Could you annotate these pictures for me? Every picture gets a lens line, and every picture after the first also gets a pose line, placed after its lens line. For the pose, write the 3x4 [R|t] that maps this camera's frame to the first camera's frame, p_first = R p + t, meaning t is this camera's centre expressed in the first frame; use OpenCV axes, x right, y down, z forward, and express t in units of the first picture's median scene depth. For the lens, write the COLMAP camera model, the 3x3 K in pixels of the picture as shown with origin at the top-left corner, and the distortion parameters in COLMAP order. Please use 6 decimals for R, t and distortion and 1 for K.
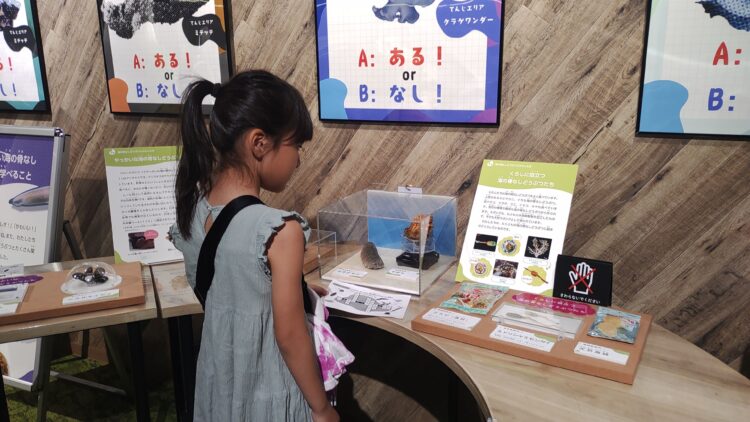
lens RADIAL K [[561.4, 0, 375.0], [0, 561.4, 211.0], [0, 0, 1]] dist [-0.008888, -0.096102]
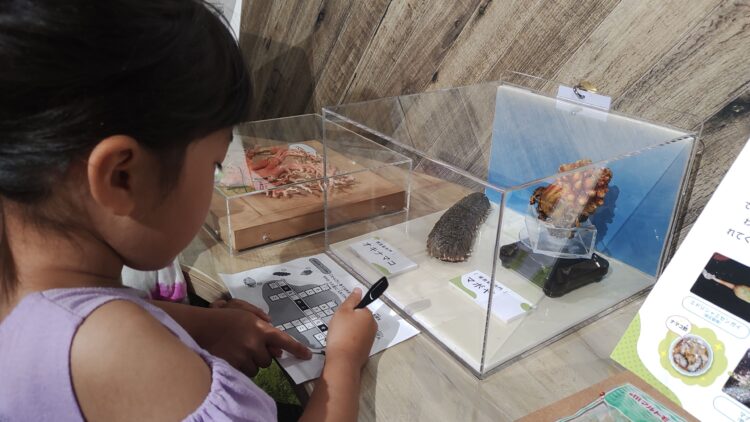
lens RADIAL K [[579.8, 0, 375.0], [0, 579.8, 211.0], [0, 0, 1]] dist [-0.006617, -0.003707]
pose [[0.866951, 0.241699, -0.435863, 0.133753], [-0.161190, 0.963513, 0.213683, -0.022907], [0.471607, -0.114996, 0.874278, 0.532947]]
